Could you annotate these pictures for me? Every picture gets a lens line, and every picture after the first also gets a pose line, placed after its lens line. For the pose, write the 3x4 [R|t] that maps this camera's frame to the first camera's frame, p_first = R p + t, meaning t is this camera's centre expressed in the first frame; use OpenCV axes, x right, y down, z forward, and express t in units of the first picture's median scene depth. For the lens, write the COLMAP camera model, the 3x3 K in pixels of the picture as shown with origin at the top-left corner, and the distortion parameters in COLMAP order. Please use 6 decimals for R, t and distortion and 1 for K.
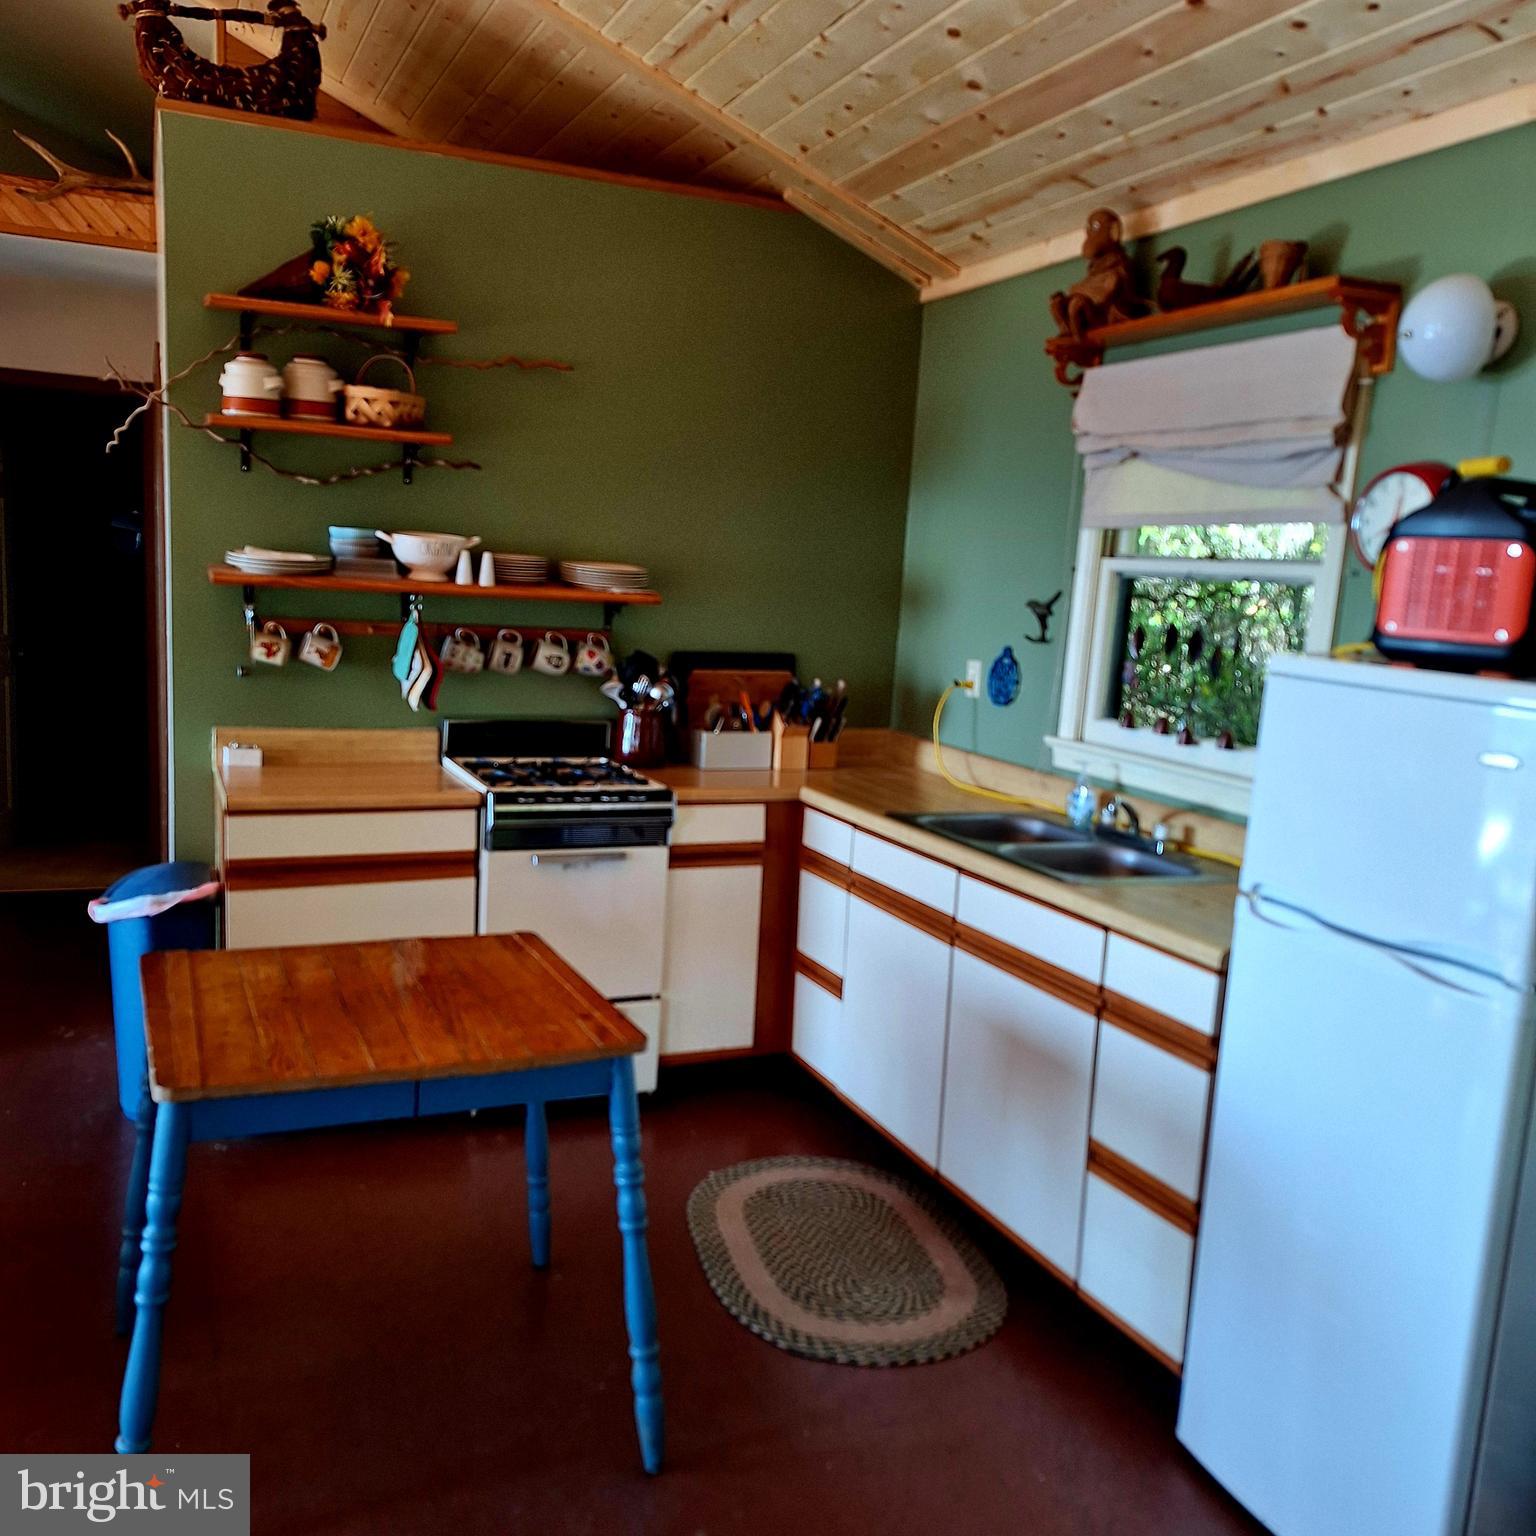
lens RADIAL K [[1427.1, 0, 743.7], [0, 1427.1, 774.2], [0, 0, 1]] dist [0.105473, -0.129178]
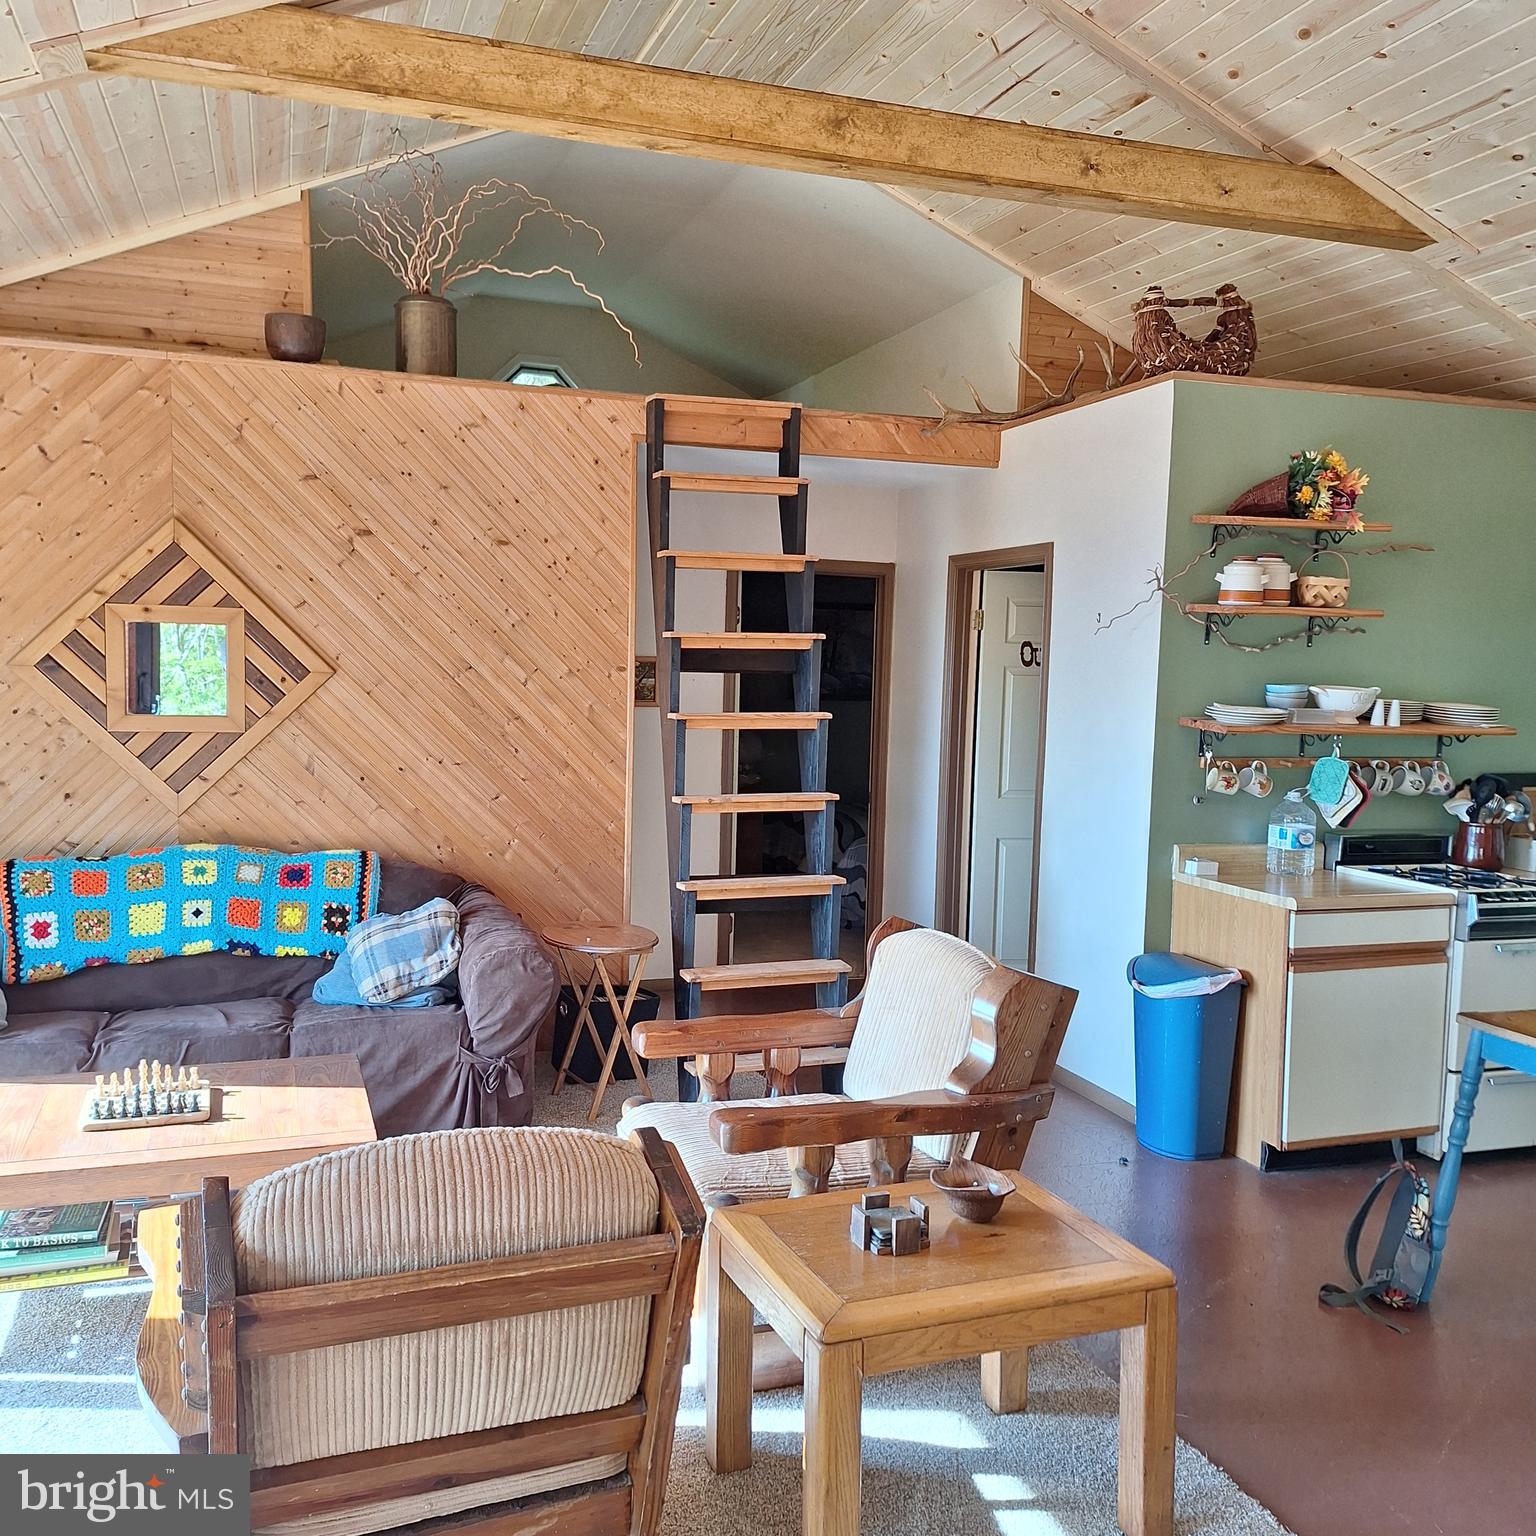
lens RADIAL K [[1408.5, 0, 792.1], [0, 1408.5, 772.6], [0, 0, 1]] dist [0.102206, -0.124071]
pose [[0.997489, -0.024275, -0.066524, -0.644285], [0.019499, 0.997247, -0.071536, -0.013925], [0.068077, 0.070060, 0.995217, -0.274980]]
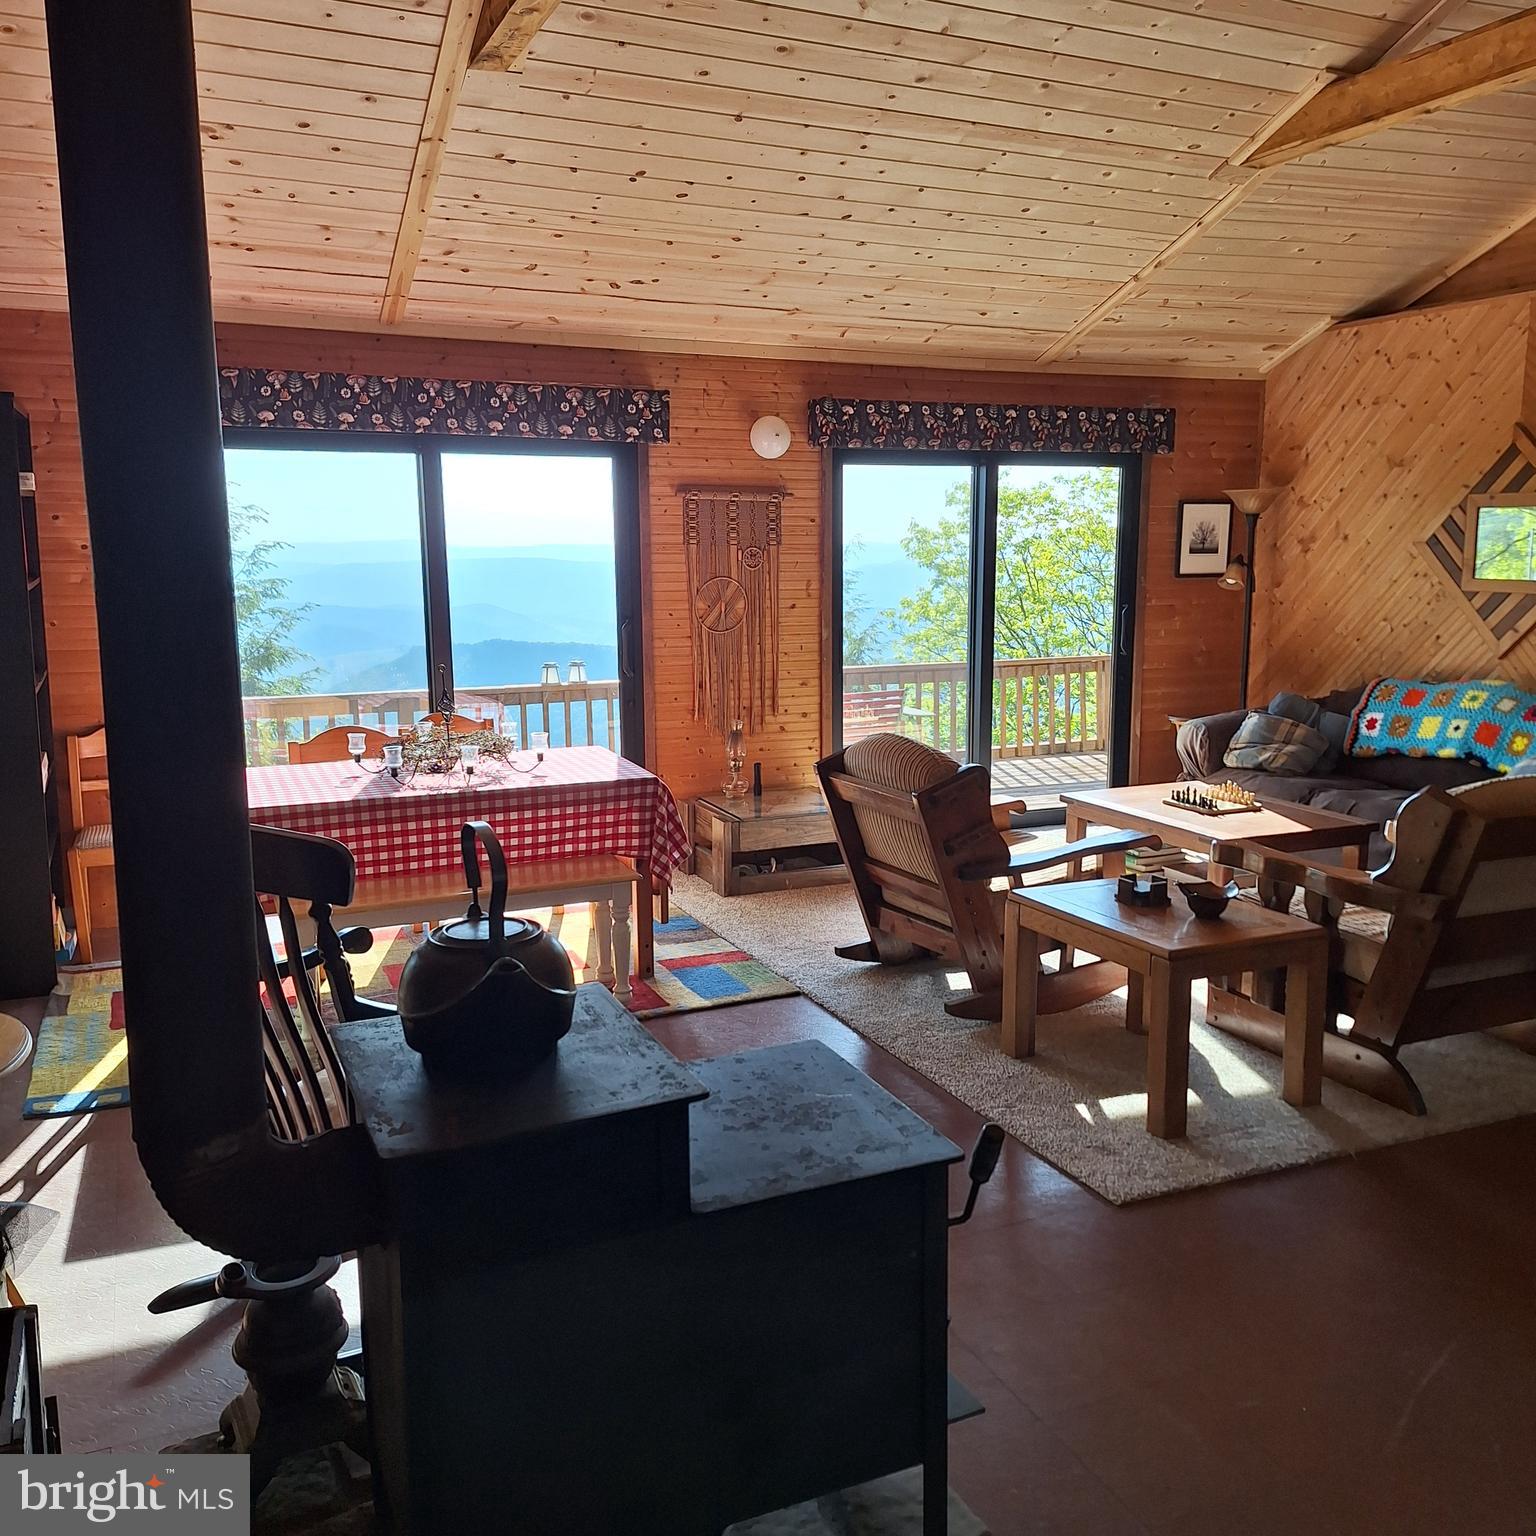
lens RADIAL K [[1408.5, 0, 792.1], [0, 1408.5, 772.6], [0, 0, 1]] dist [0.102206, -0.124071]
pose [[0.038186, 0.114287, -0.992714, 0.383021], [-0.148582, 0.983044, 0.107459, -0.004291], [0.988163, 0.143396, 0.054519, 0.099451]]
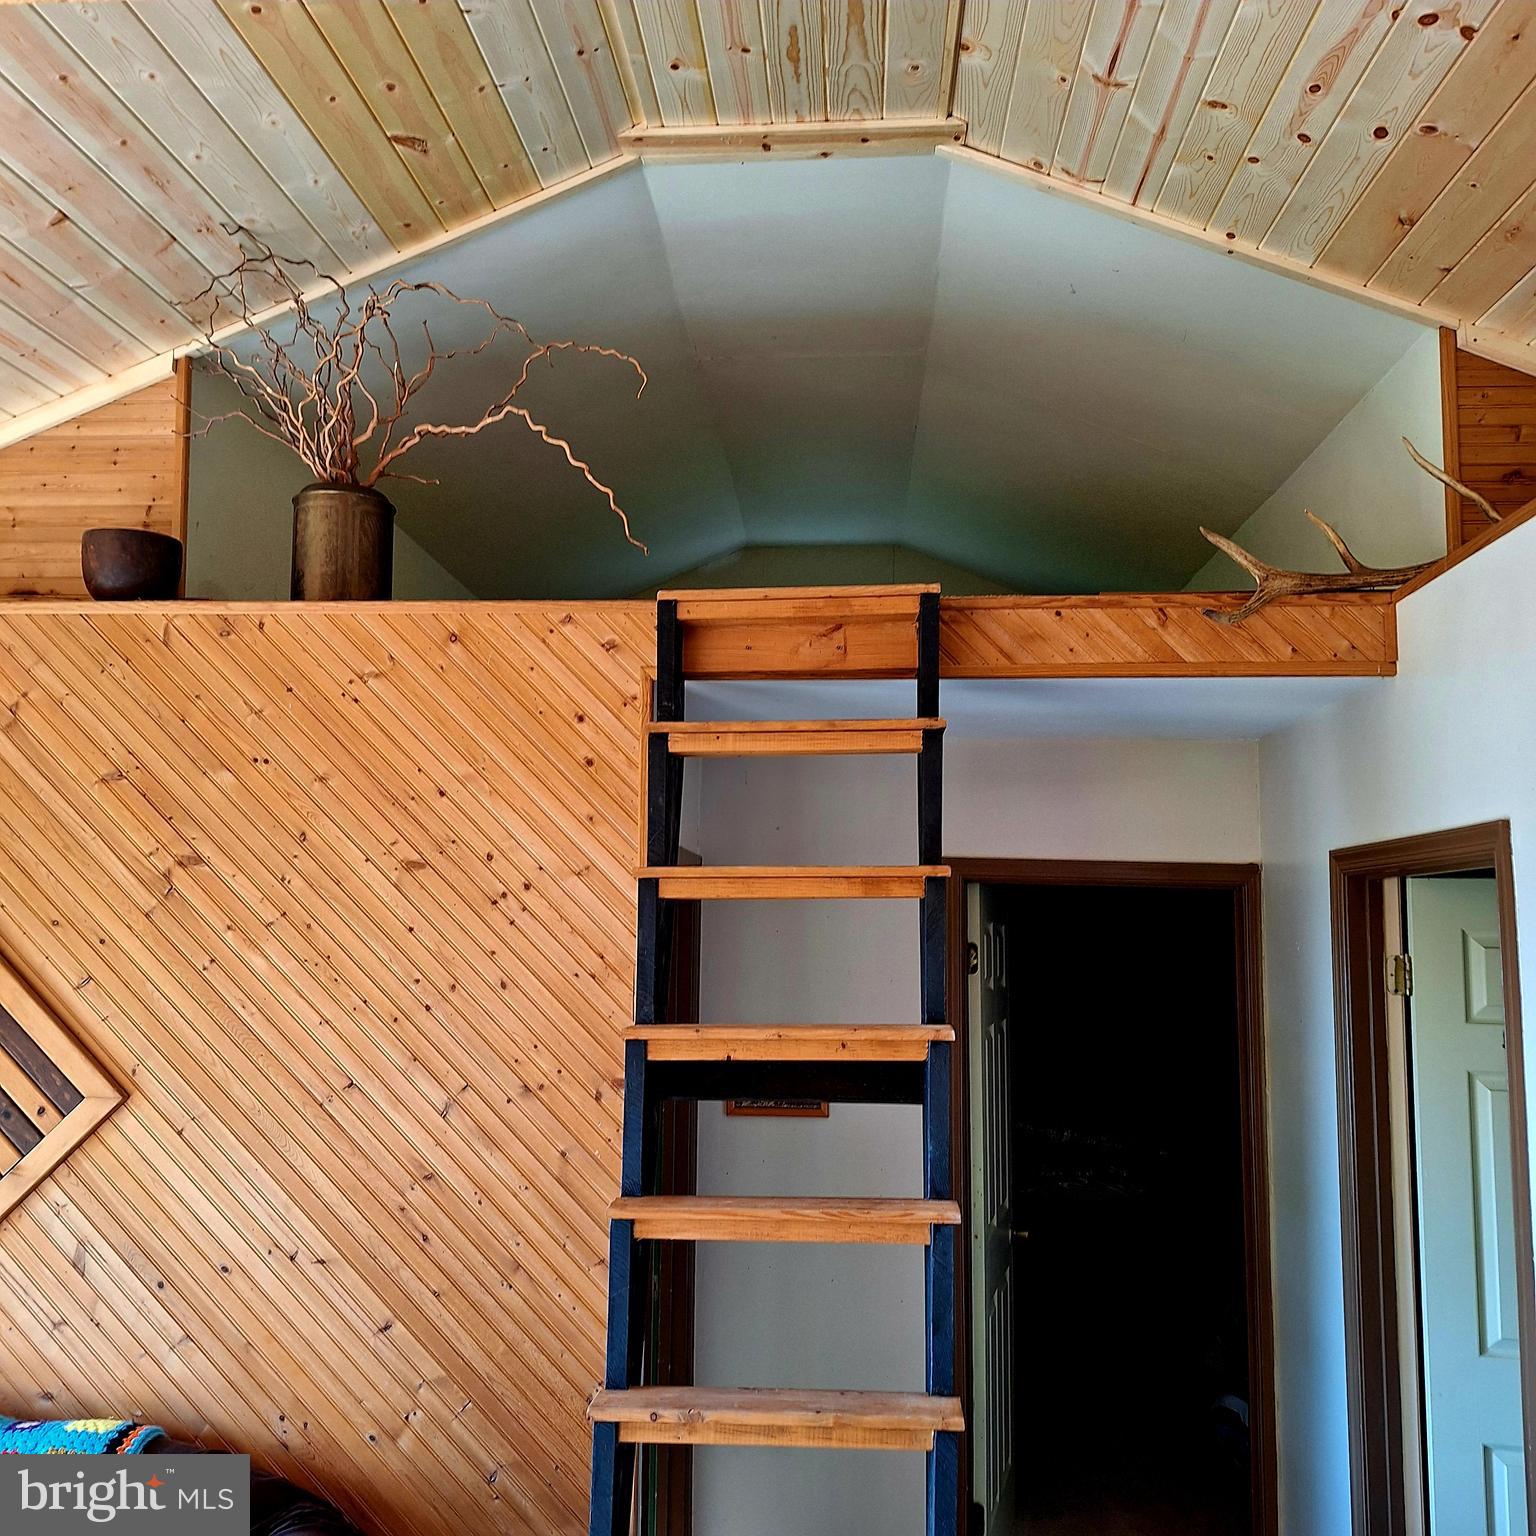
lens RADIAL K [[1427.1, 0, 743.7], [0, 1427.1, 774.2], [0, 0, 1]] dist [0.105473, -0.129178]
pose [[0.884750, -0.095147, -0.456250, -0.472562], [-0.034847, 0.962695, -0.268337, -0.179551], [0.464761, 0.253310, 0.848429, 0.448613]]
